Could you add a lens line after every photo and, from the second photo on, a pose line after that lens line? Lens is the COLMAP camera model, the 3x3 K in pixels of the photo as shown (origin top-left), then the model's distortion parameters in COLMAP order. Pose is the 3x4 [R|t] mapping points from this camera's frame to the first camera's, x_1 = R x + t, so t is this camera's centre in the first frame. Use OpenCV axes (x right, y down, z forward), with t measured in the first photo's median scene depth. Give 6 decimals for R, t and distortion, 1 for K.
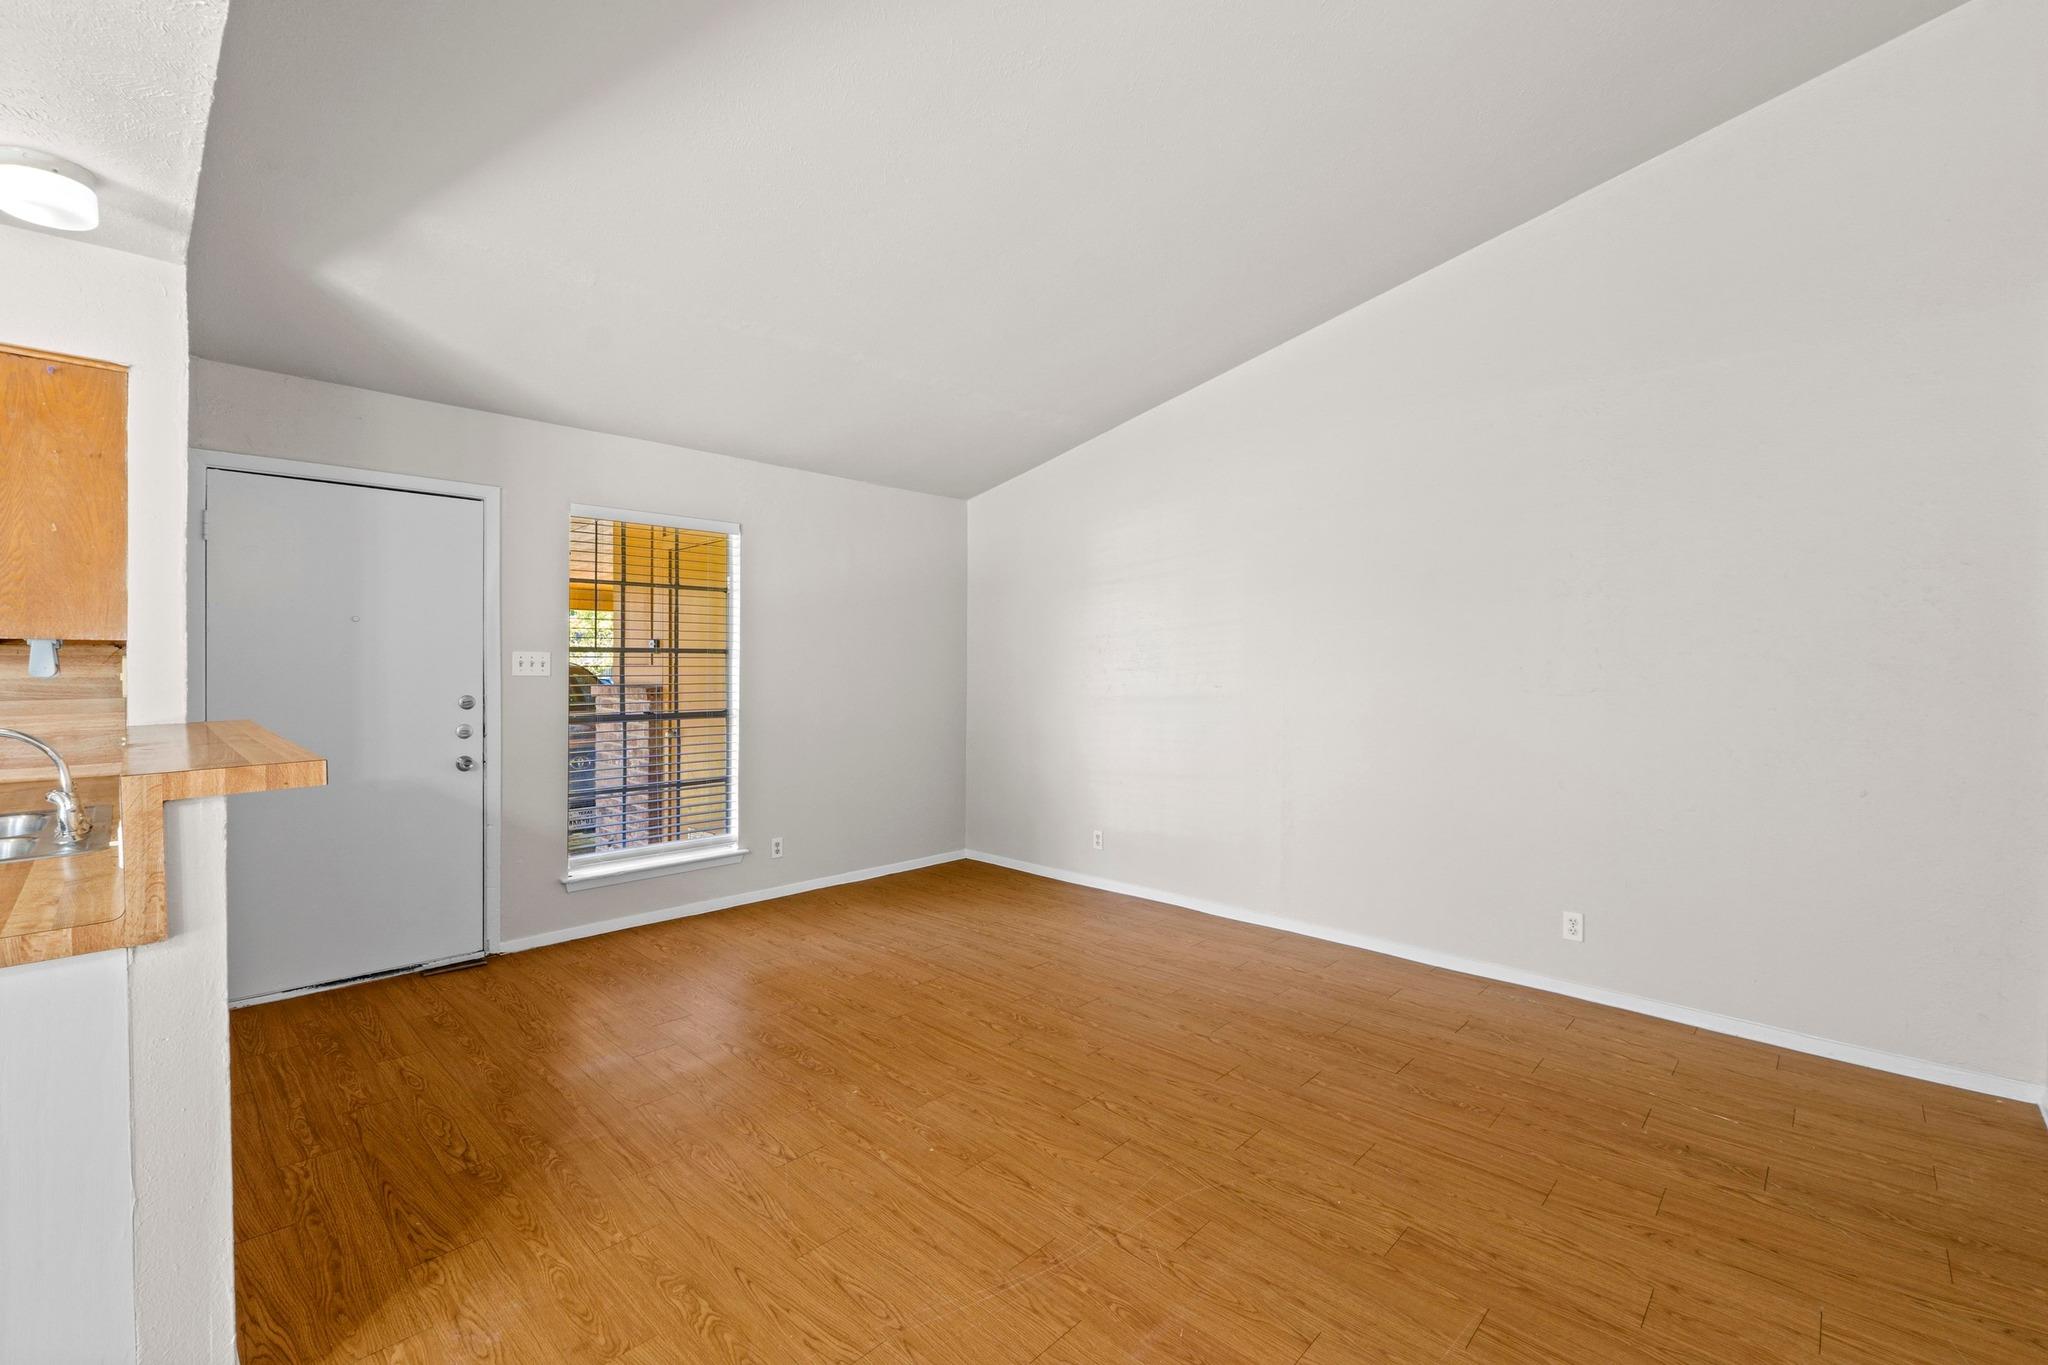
lens RADIAL K [[867.4, 0, 1024.7], [0, 867.4, 670.2], [0, 0, 1]] dist [-0.006734, -0.000365]
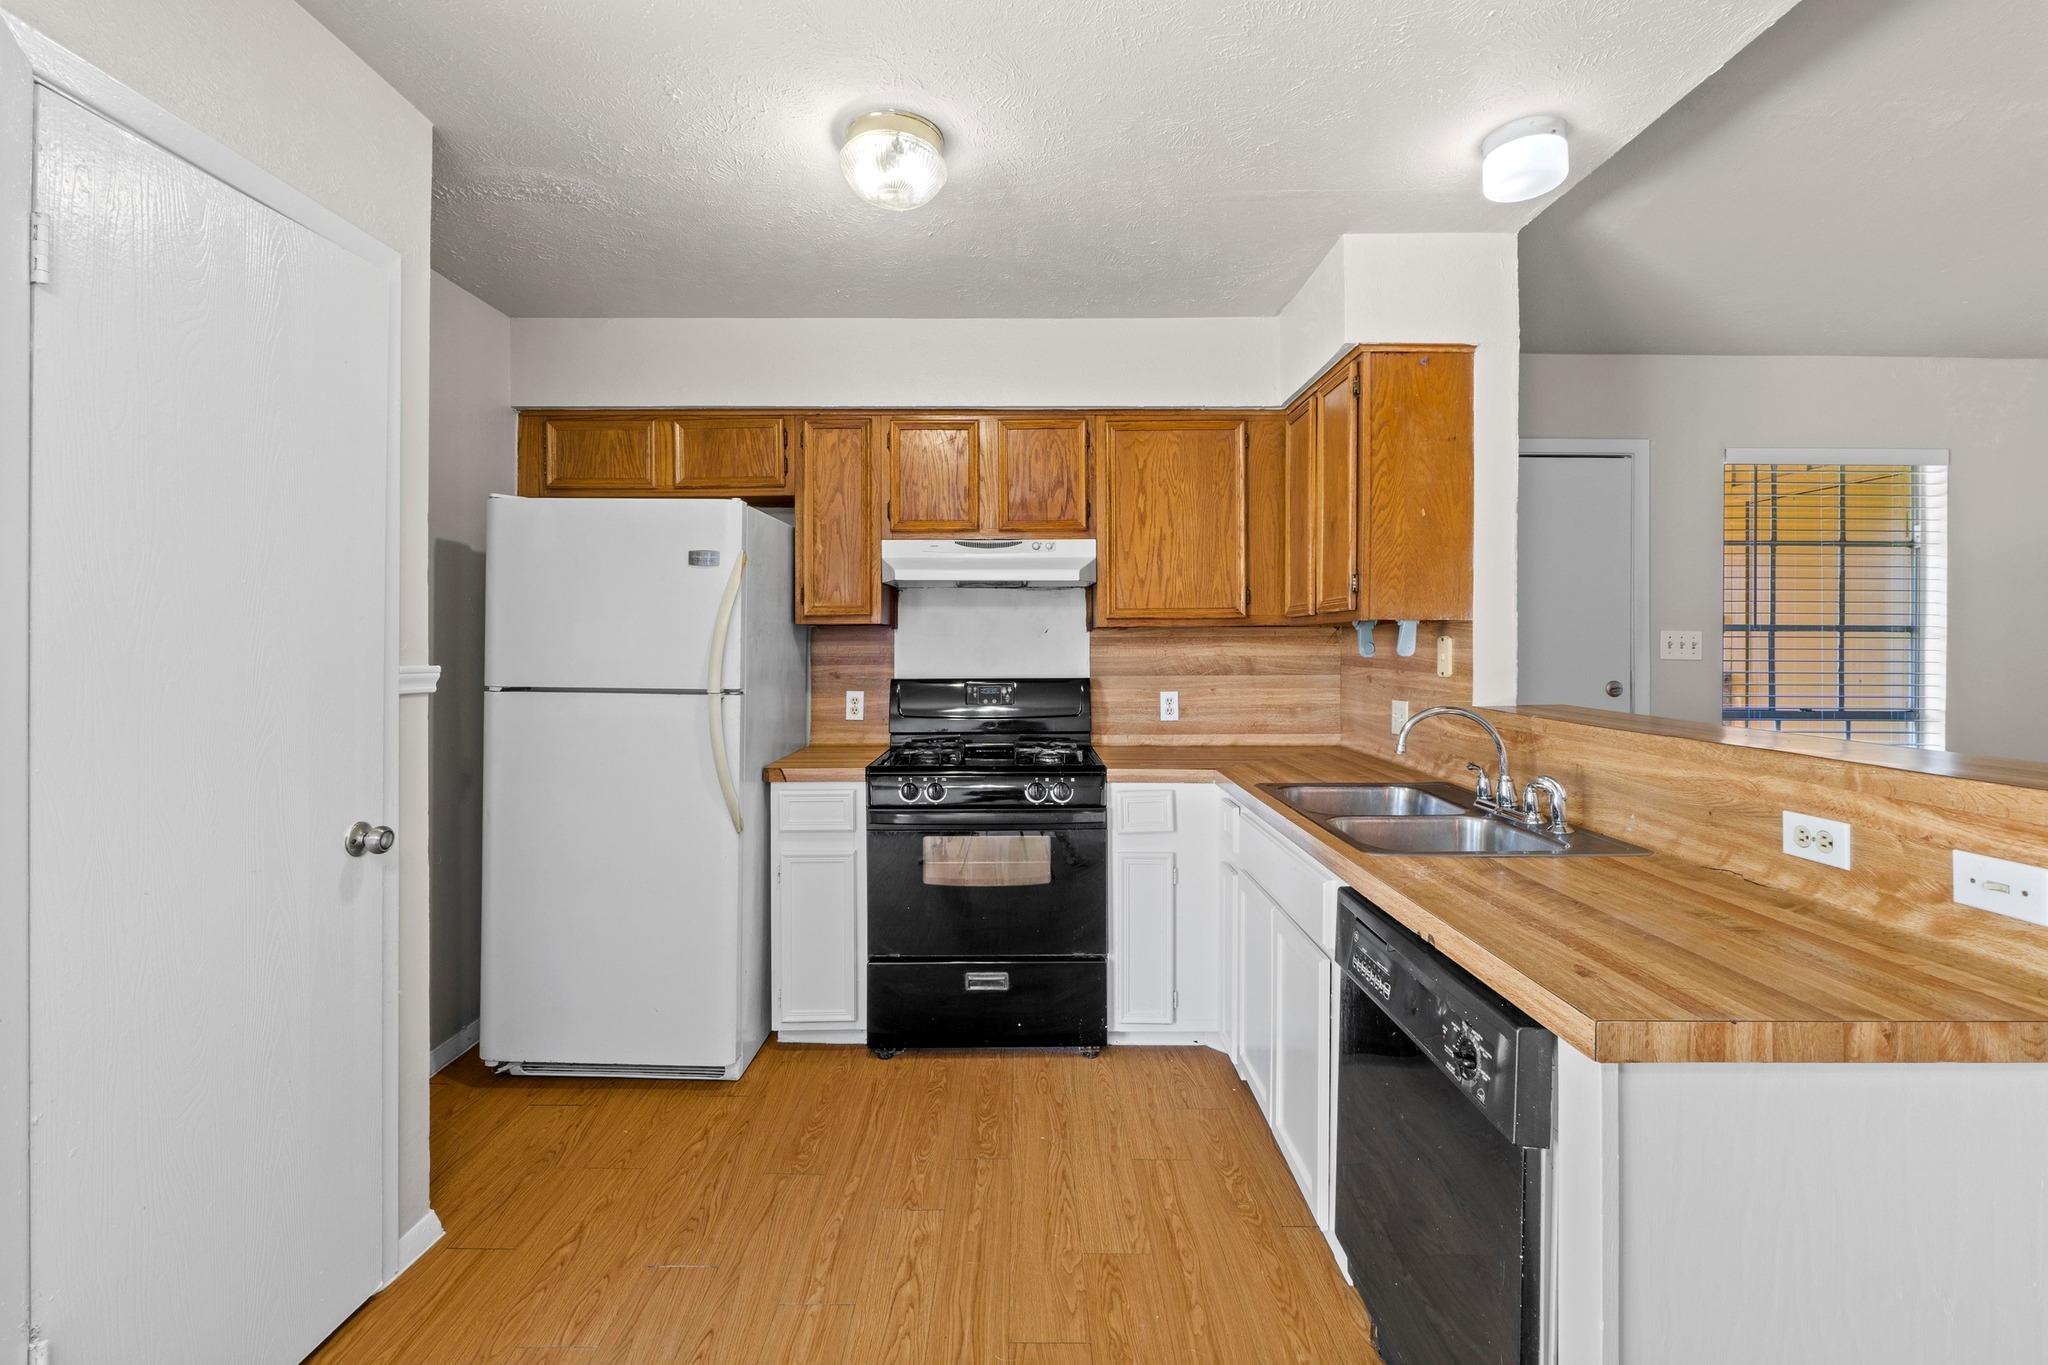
lens RADIAL K [[880.7, 0, 1015.4], [0, 880.7, 637.7], [0, 0, 1]] dist [-0.004220, -0.000453]
pose [[0.689205, -0.002047, -0.724564, -0.514851], [-0.009488, 0.999885, -0.011849, 0.001978], [0.724504, 0.015041, 0.689106, -0.063657]]
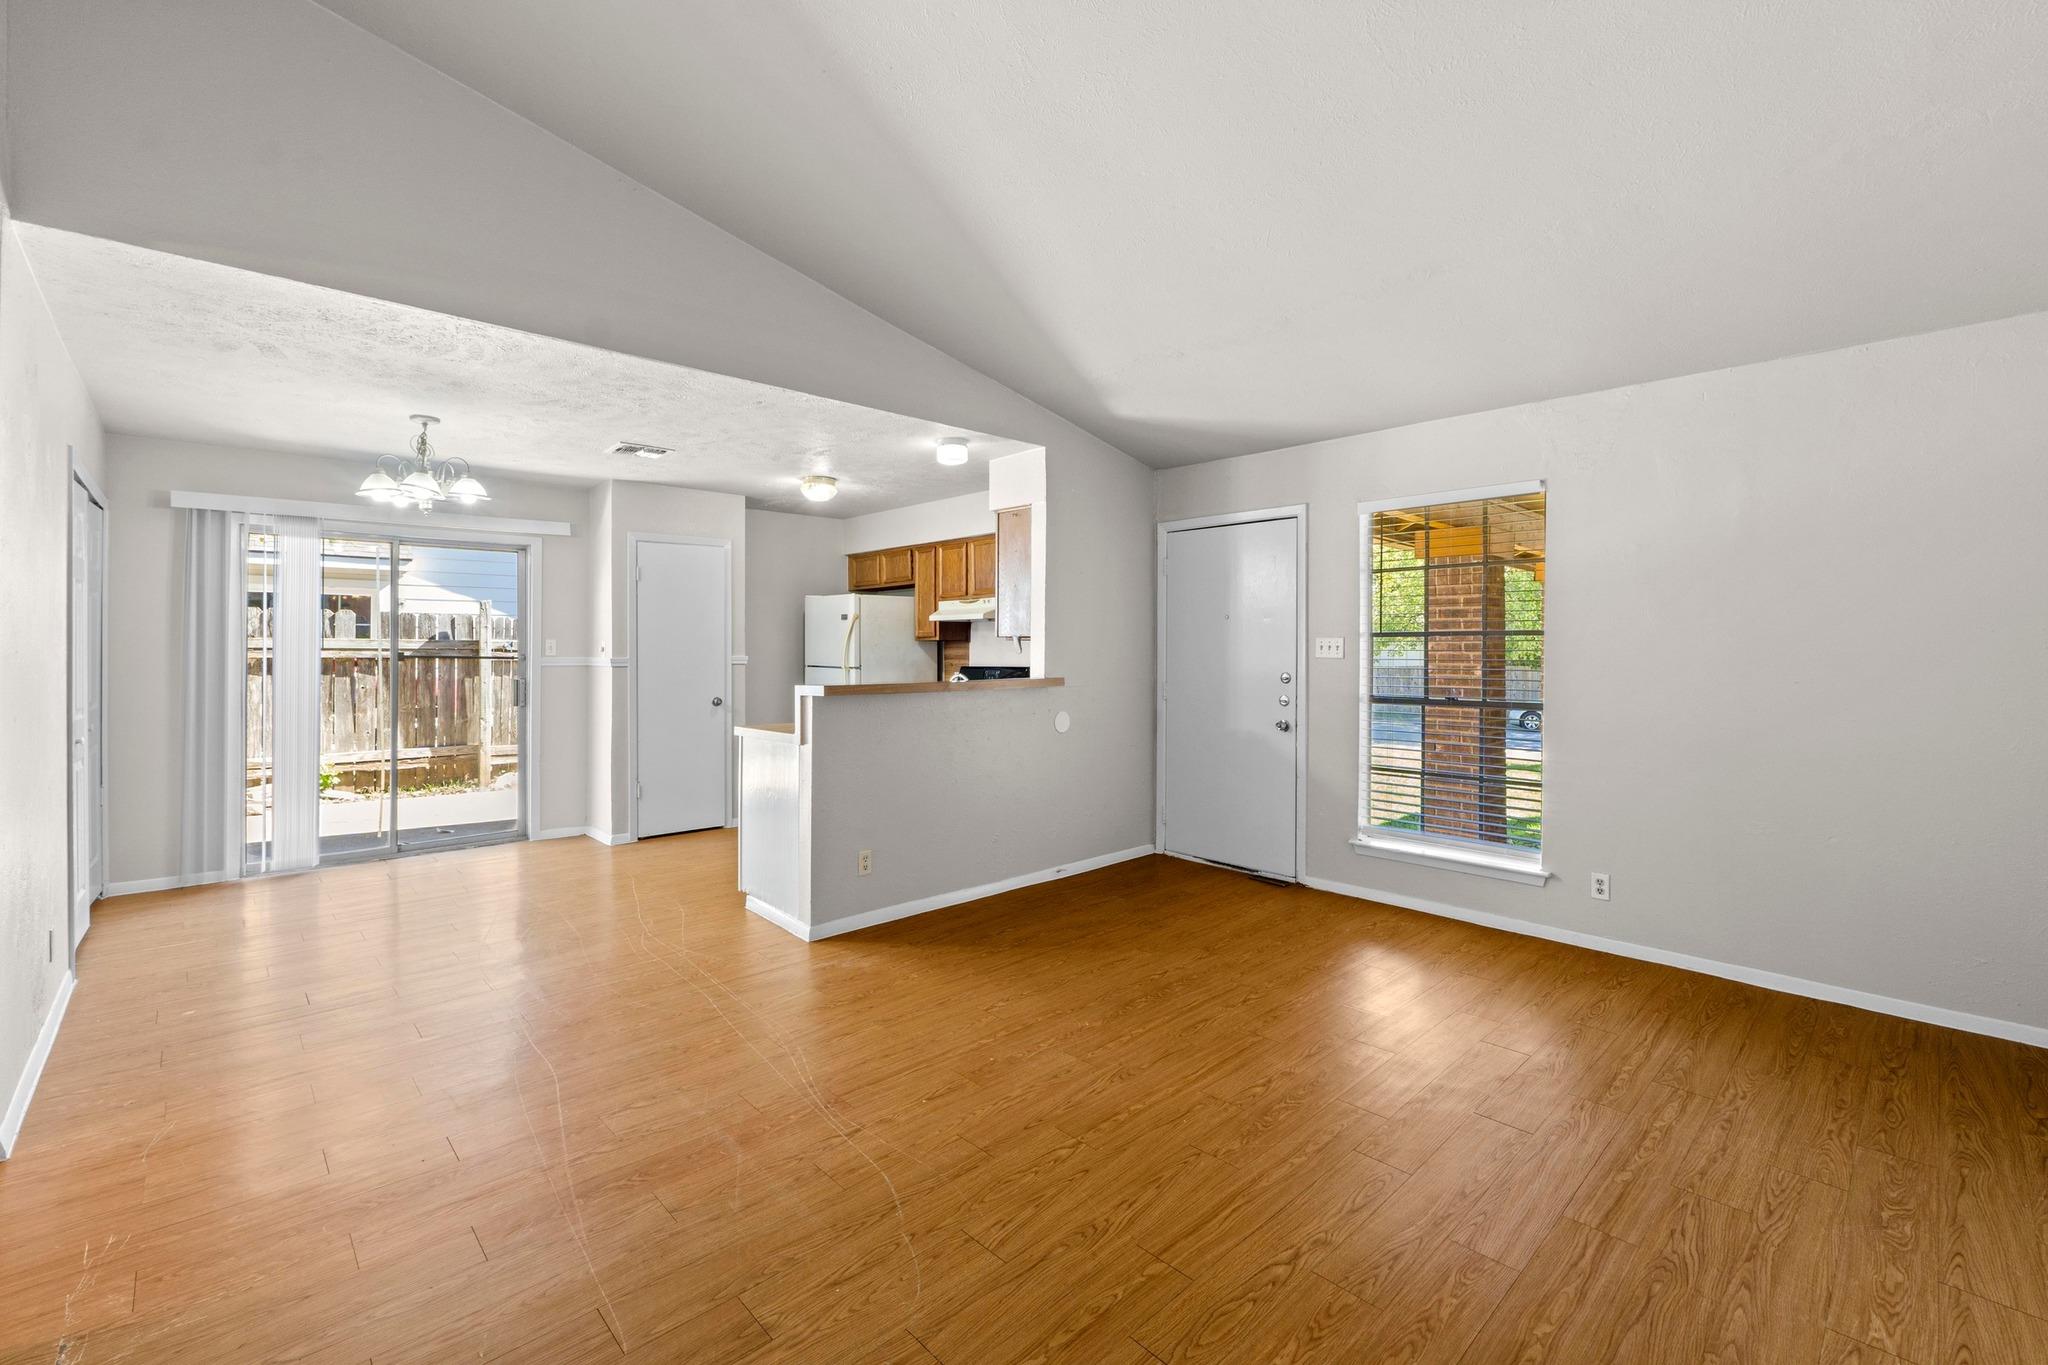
lens RADIAL K [[879.7, 0, 1023.1], [0, 879.7, 644.6], [0, 0, 1]] dist [-0.003078, -0.000655]
pose [[-0.049169, -0.006787, -0.998767, 0.824506], [-0.007984, 0.999948, -0.006402, -0.000792], [0.998759, 0.007660, -0.049221, 0.833106]]
